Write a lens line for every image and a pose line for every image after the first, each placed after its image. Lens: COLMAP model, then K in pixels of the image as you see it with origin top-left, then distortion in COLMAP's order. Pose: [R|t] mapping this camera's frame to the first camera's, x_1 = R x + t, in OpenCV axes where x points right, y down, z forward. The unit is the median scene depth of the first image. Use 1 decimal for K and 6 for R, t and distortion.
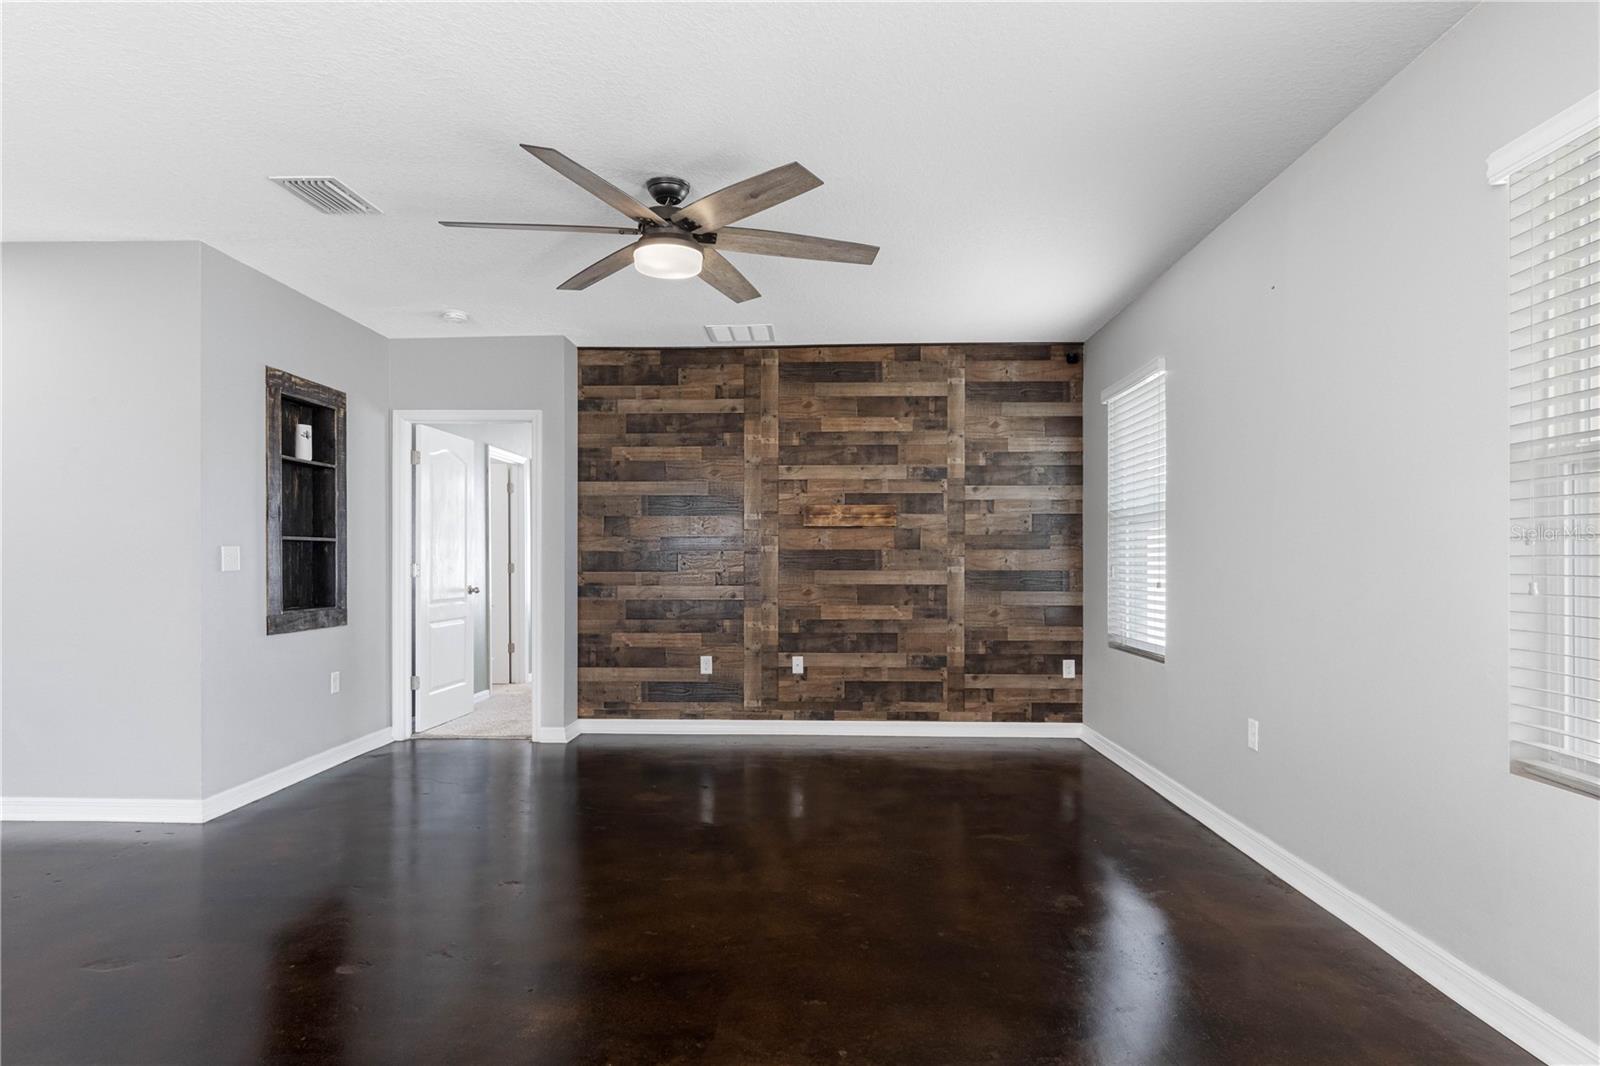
lens RADIAL K [[916.7, 0, 786.5], [0, 916.7, 556.0], [0, 0, 1]] dist [0.020853, 0.000680]
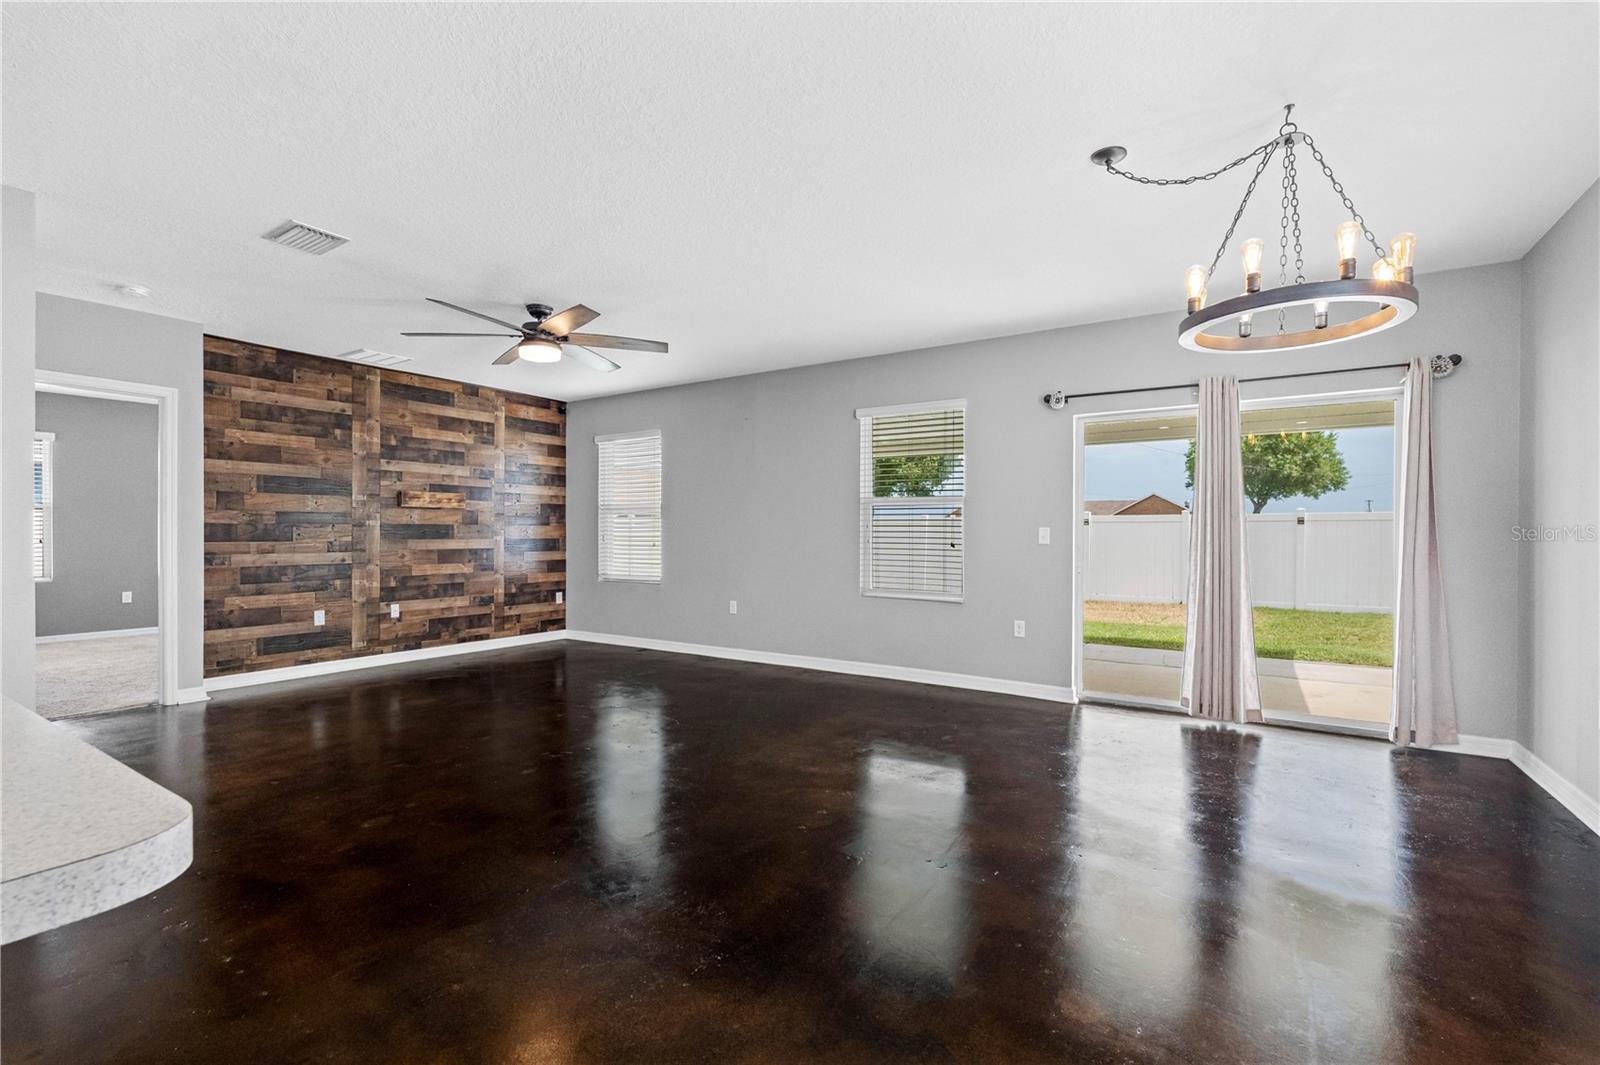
lens RADIAL K [[714.5, 0, 797.7], [0, 714.5, 537.4], [0, 0, 1]] dist [-0.009294, 0.000316]
pose [[0.509950, -0.004251, 0.860194, -0.576823], [-0.001454, 0.999982, 0.005803, 0.005836], [-0.860203, -0.004210, 0.509935, -0.025761]]
